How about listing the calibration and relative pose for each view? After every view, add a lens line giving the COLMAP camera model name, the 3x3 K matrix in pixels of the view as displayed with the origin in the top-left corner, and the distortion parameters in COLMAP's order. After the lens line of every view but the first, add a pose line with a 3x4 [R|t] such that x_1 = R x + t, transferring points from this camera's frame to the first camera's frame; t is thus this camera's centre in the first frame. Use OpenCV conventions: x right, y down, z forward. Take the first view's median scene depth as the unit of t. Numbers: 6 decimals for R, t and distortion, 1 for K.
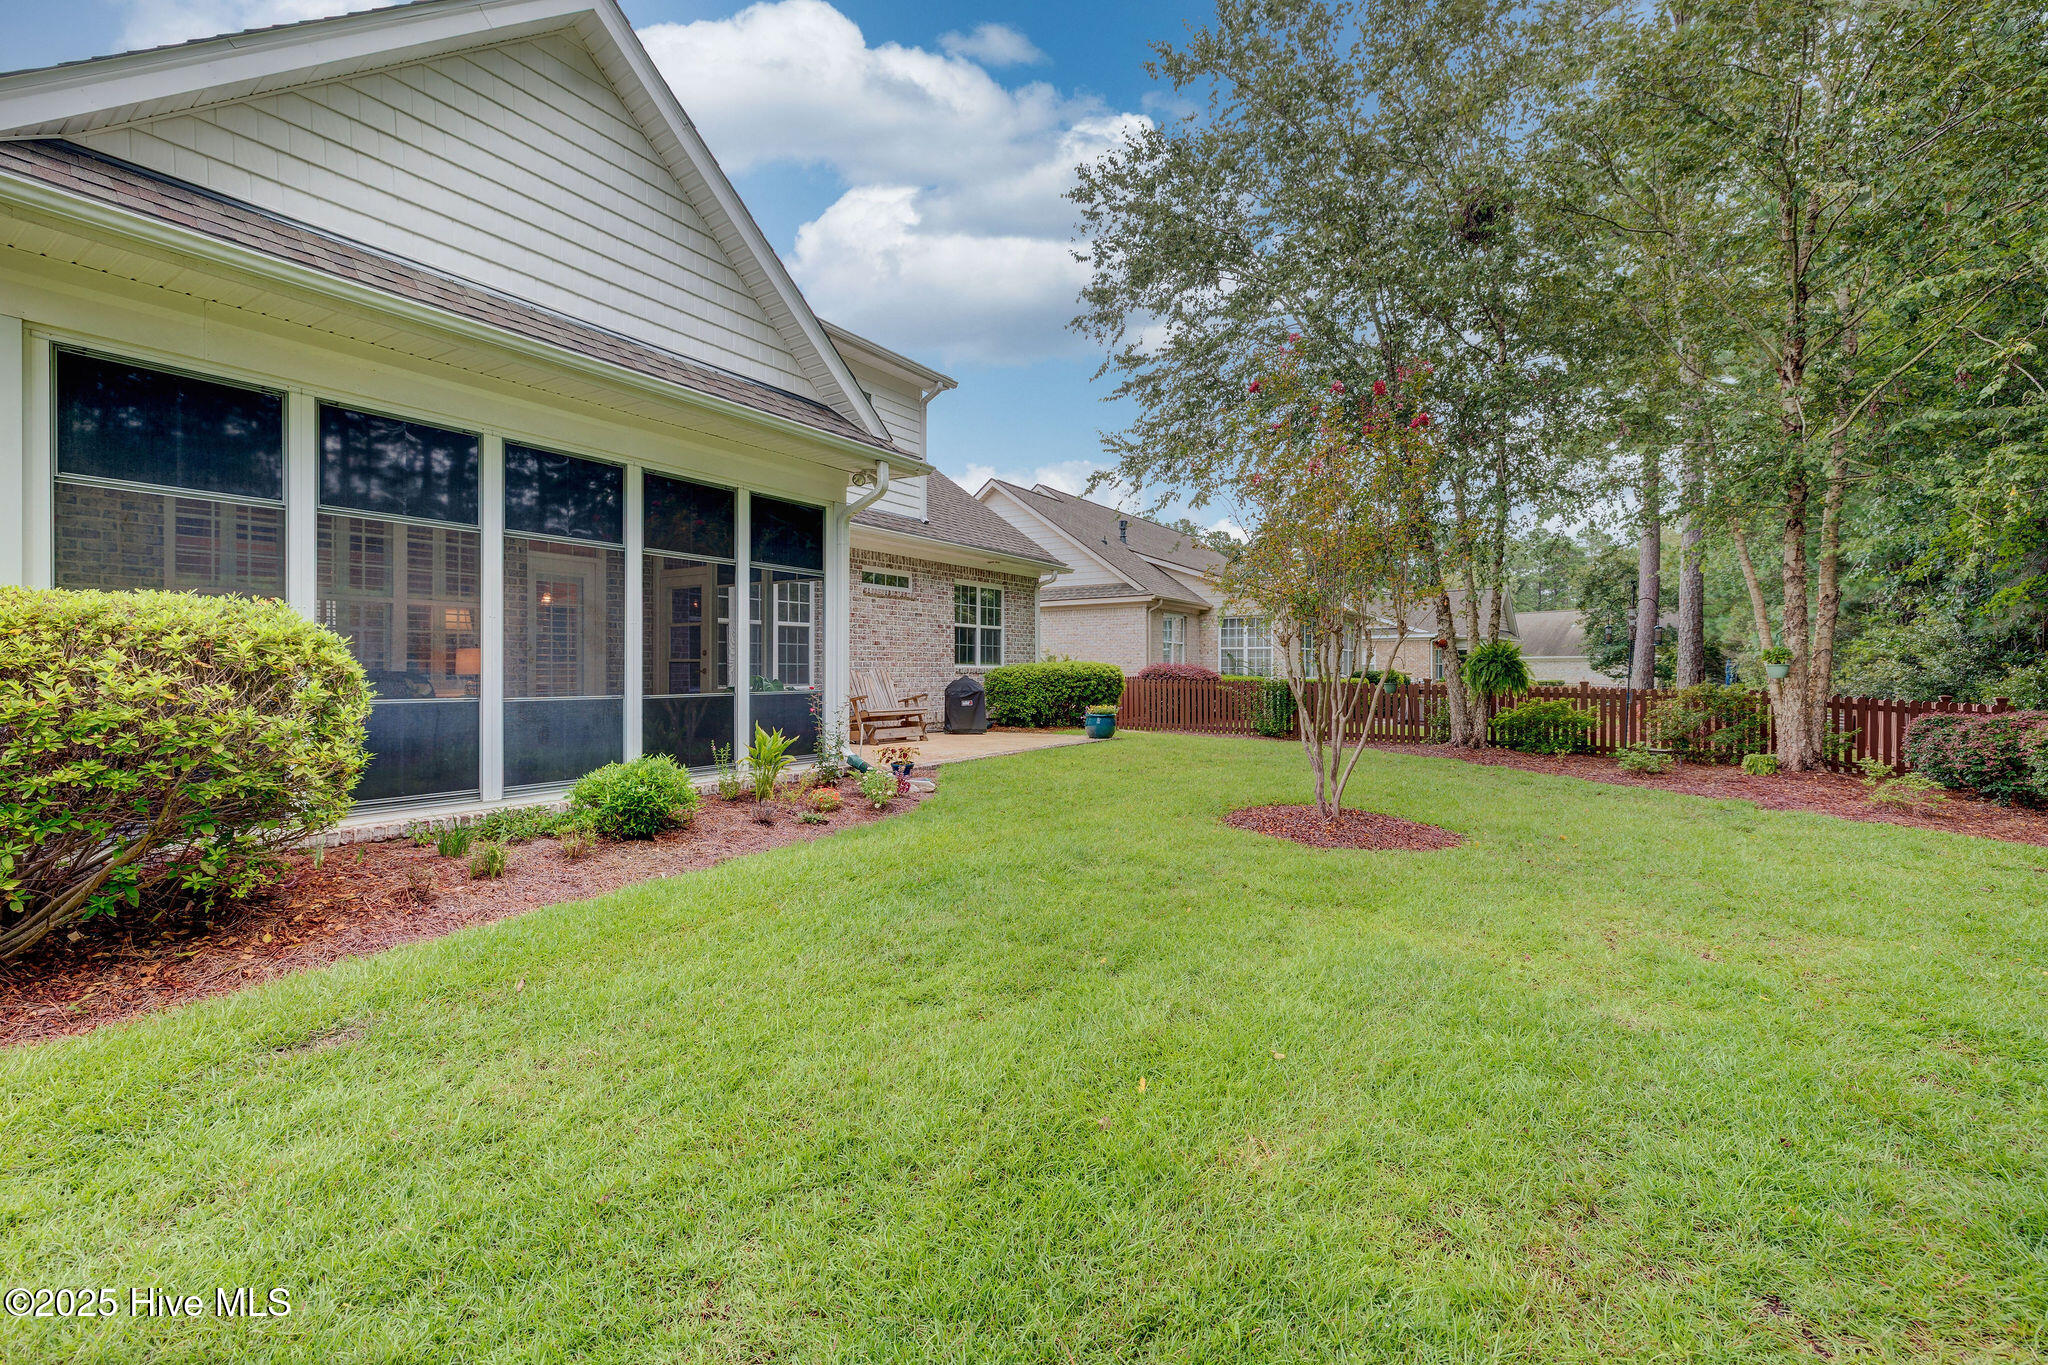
lens RADIAL K [[858.9, 0, 1030.5], [0, 858.9, 676.1], [0, 0, 1]] dist [-0.000158, -0.000031]
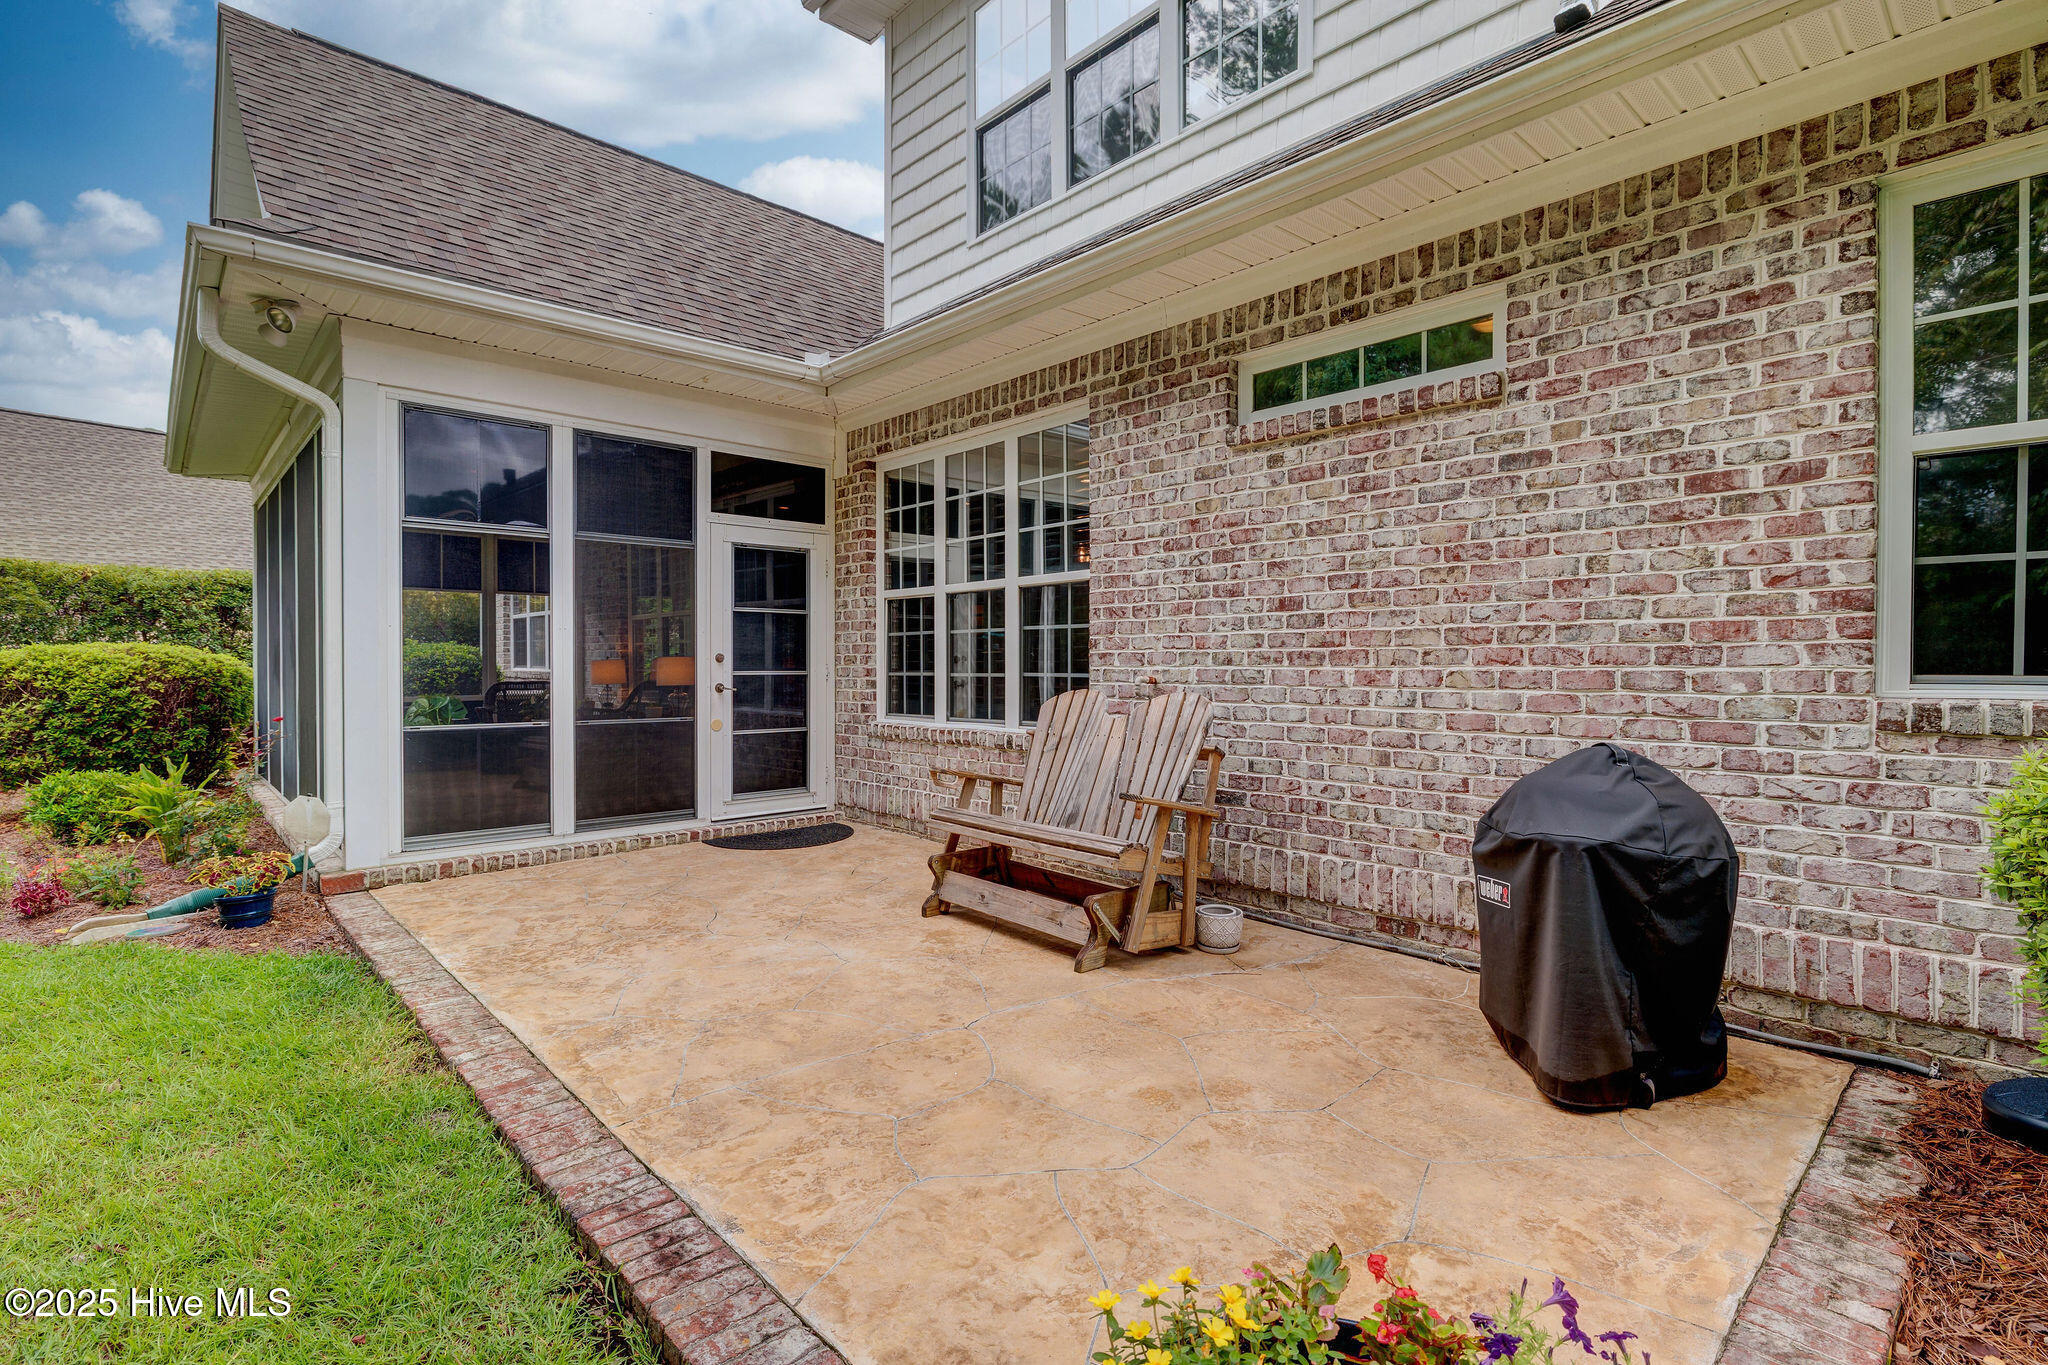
lens RADIAL K [[958.5, 0, 1018.5], [0, 958.5, 674.8], [0, 0, 1]] dist [-0.012021, 0.003230]
pose [[-0.259617, 0.013001, -0.965624, 0.137041], [-0.004032, 0.999886, 0.014546, -0.016246], [0.965703, 0.007670, -0.259535, 0.862932]]
